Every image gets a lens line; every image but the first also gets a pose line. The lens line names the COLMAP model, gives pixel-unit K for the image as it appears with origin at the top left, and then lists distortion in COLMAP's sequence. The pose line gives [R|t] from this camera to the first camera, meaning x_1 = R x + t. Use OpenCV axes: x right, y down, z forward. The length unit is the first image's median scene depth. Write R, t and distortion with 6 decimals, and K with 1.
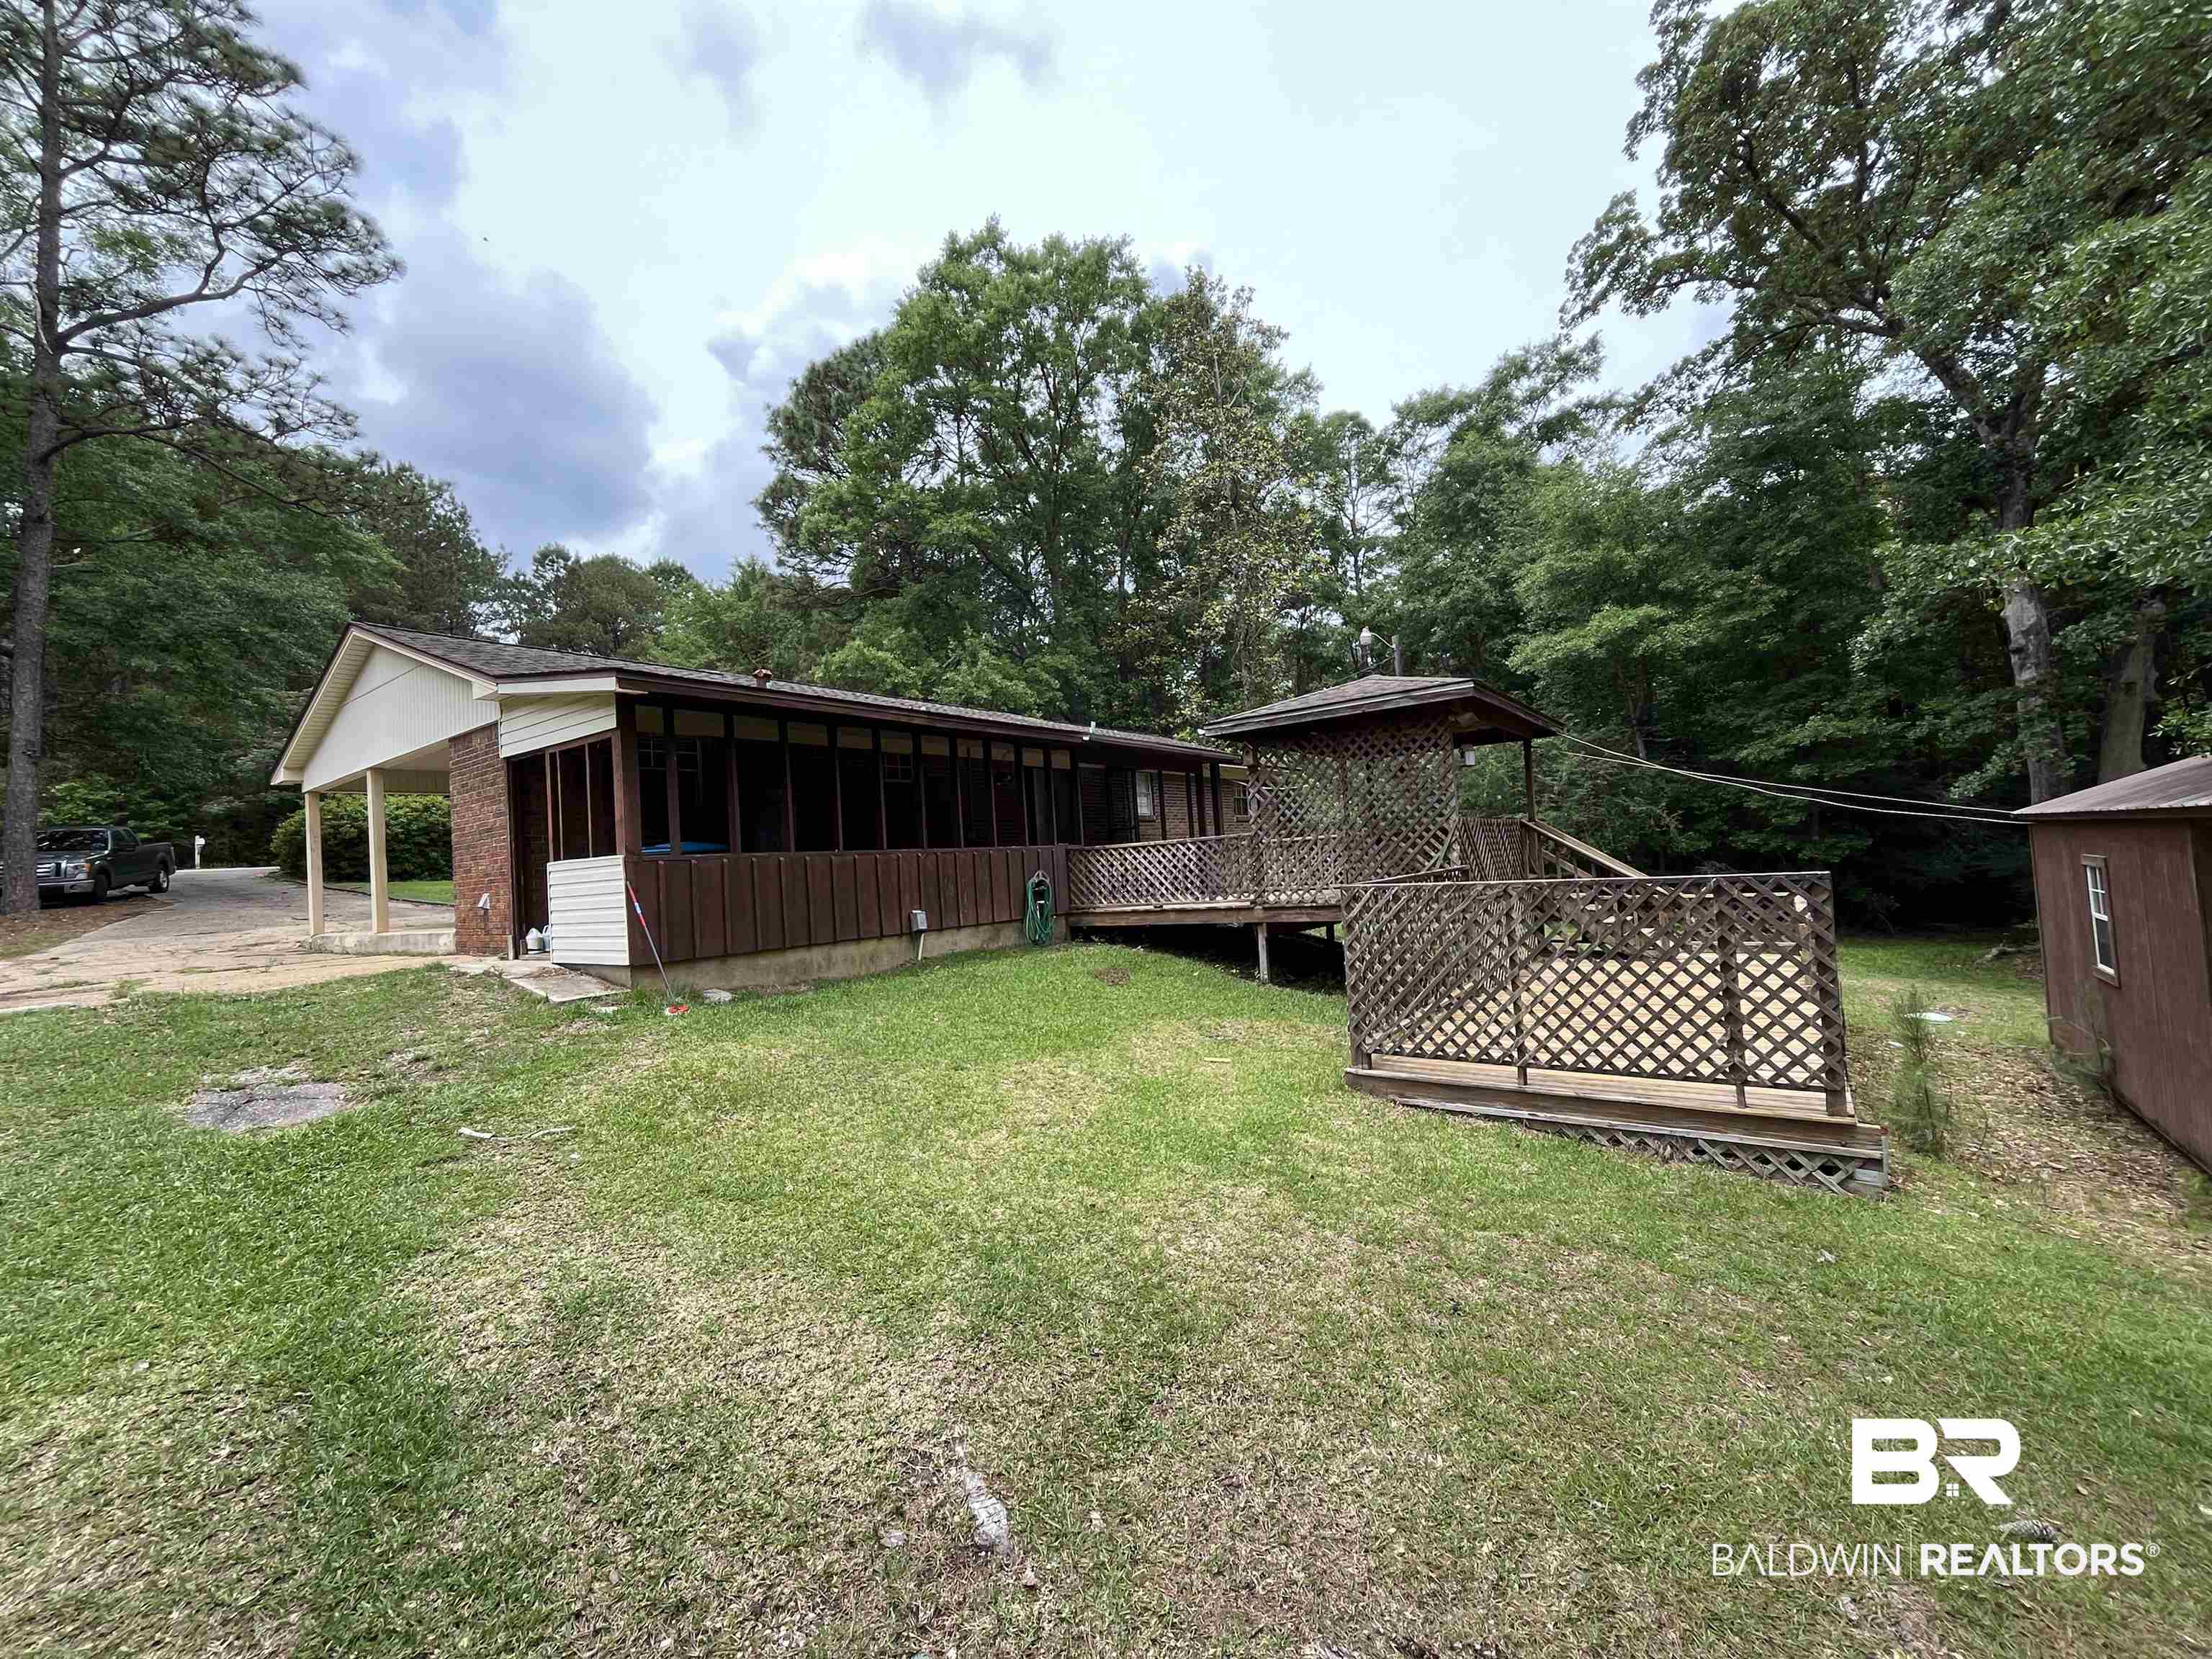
lens RADIAL K [[909.4, 0, 1070.0], [0, 909.4, 836.2], [0, 0, 1]] dist [0.000461, -0.000193]
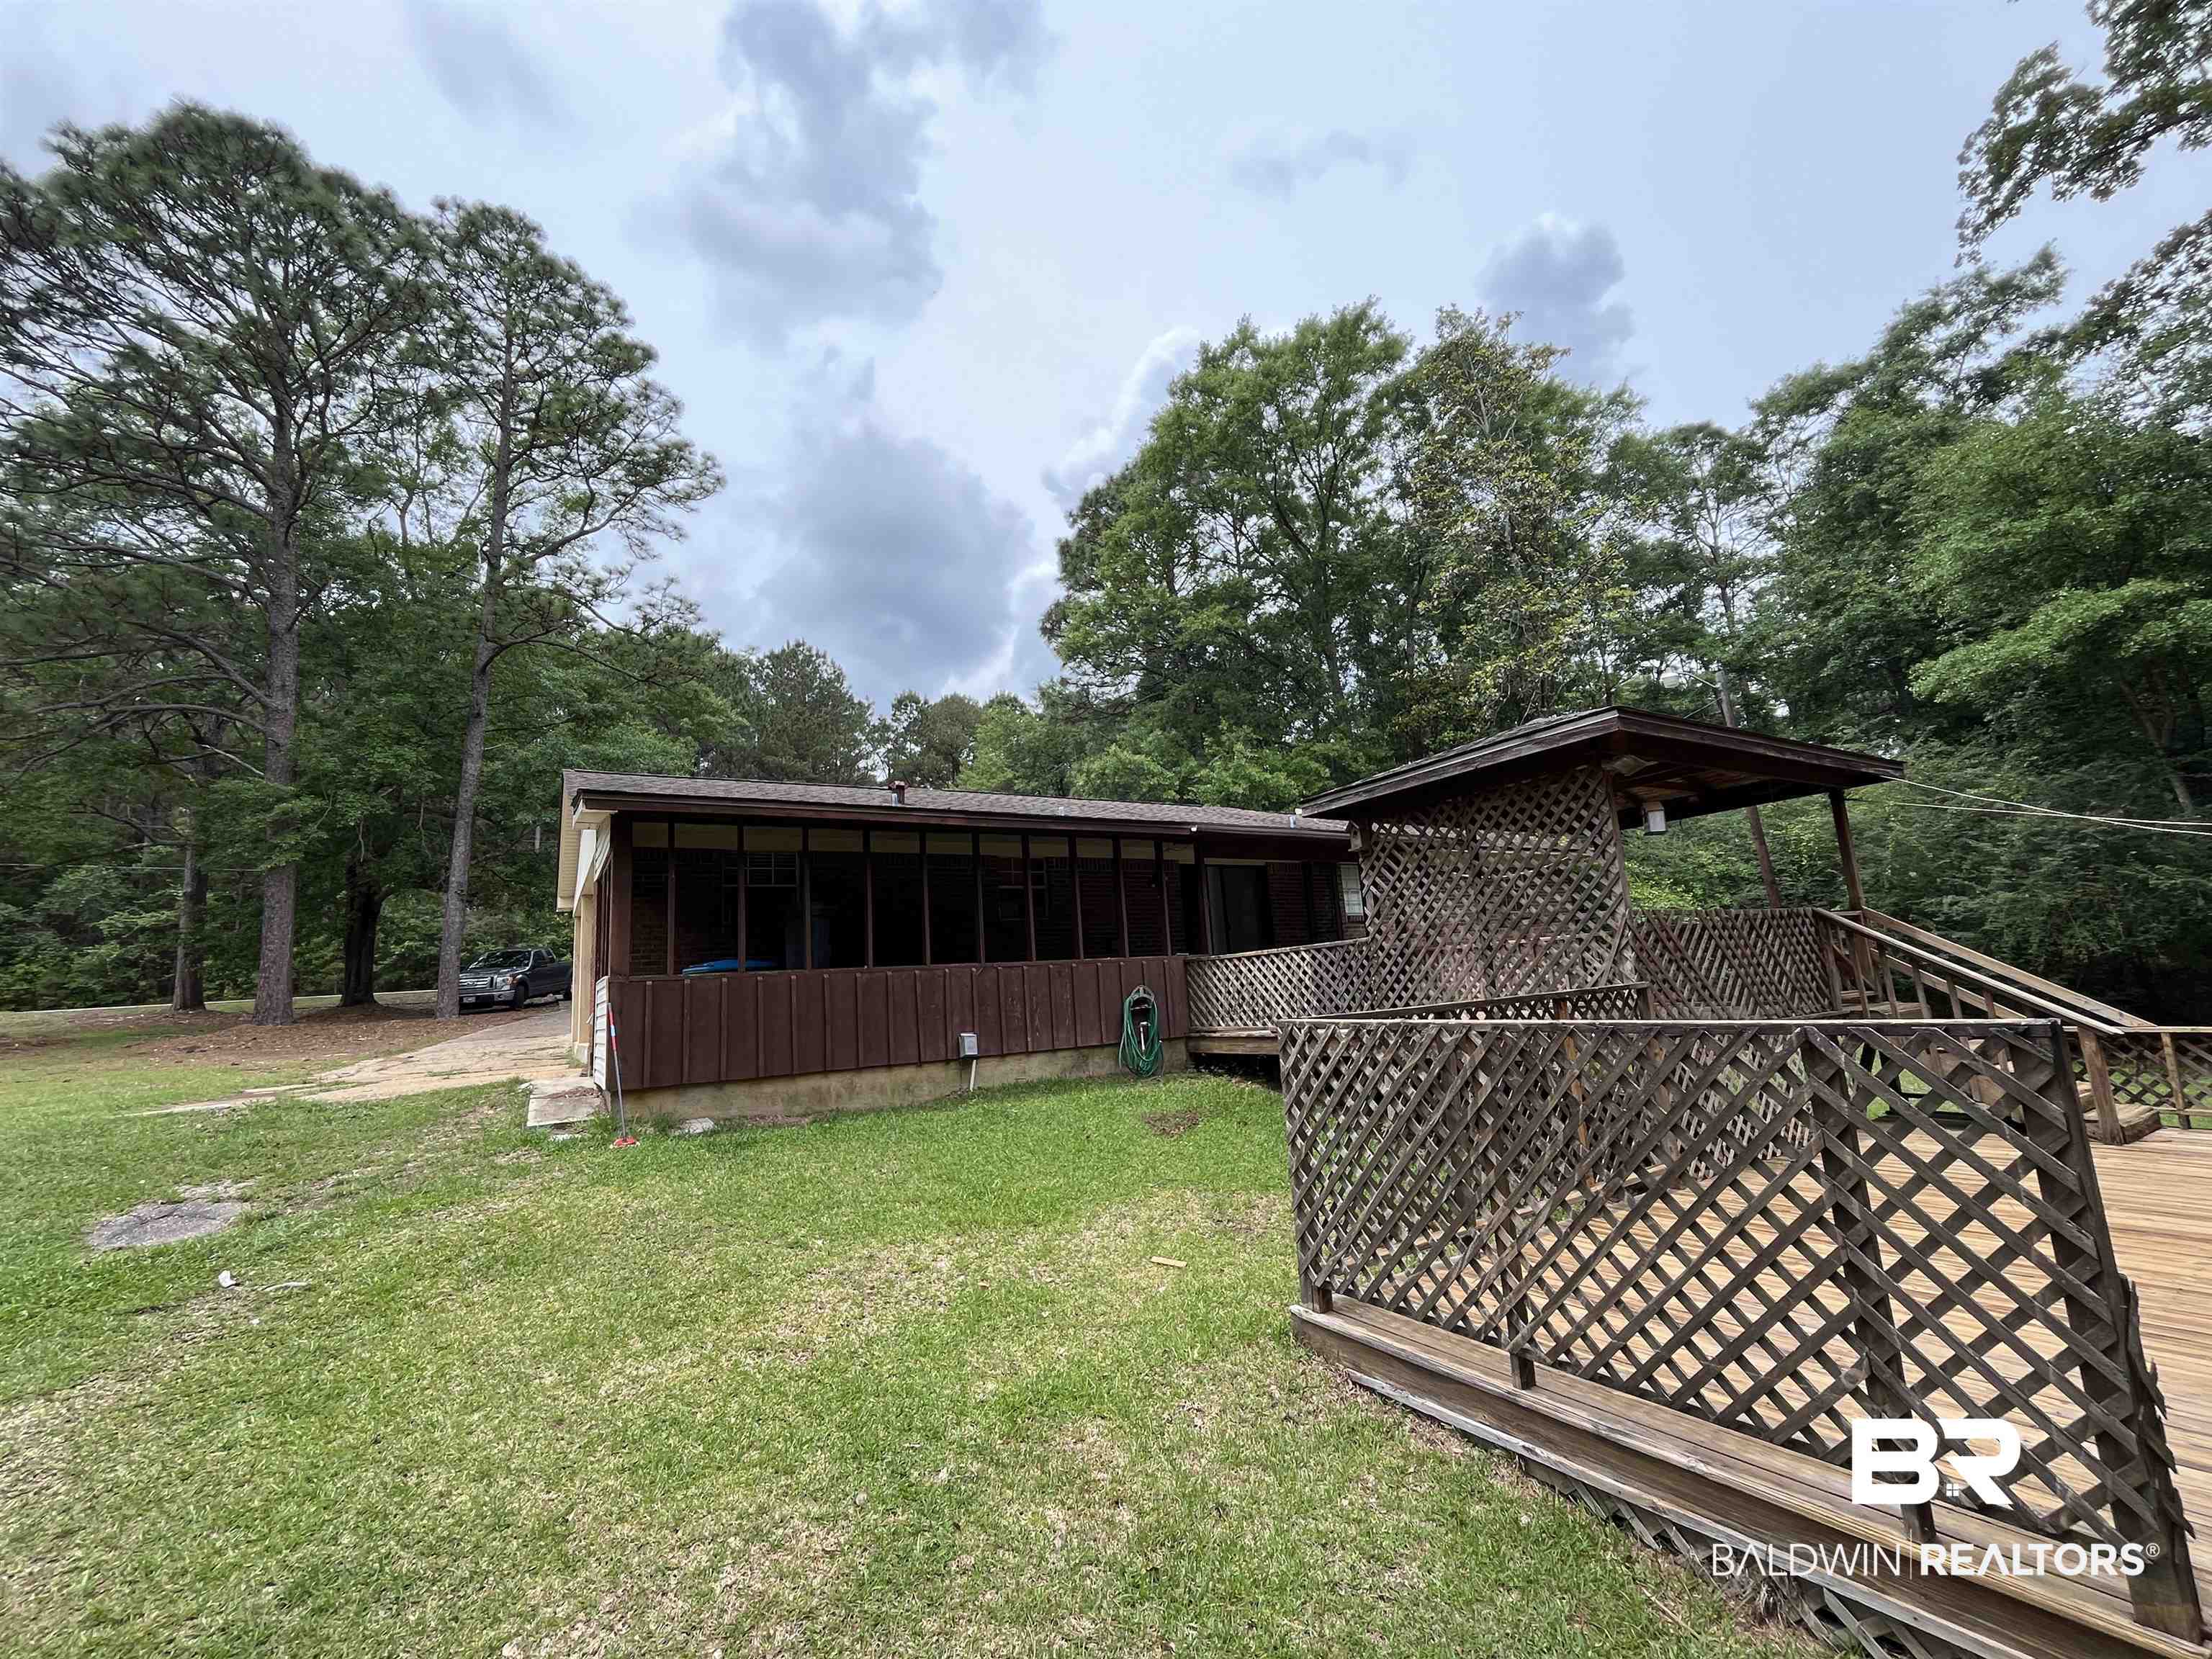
lens RADIAL K [[909.4, 0, 1107.2], [0, 909.4, 837.7], [0, 0, 1]] dist [0.000461, -0.000193]
pose [[0.928594, -0.060071, -0.366203, 0.140626], [0.019025, 0.993220, -0.114684, -0.001659], [0.370609, 0.099528, 0.923441, 0.100981]]
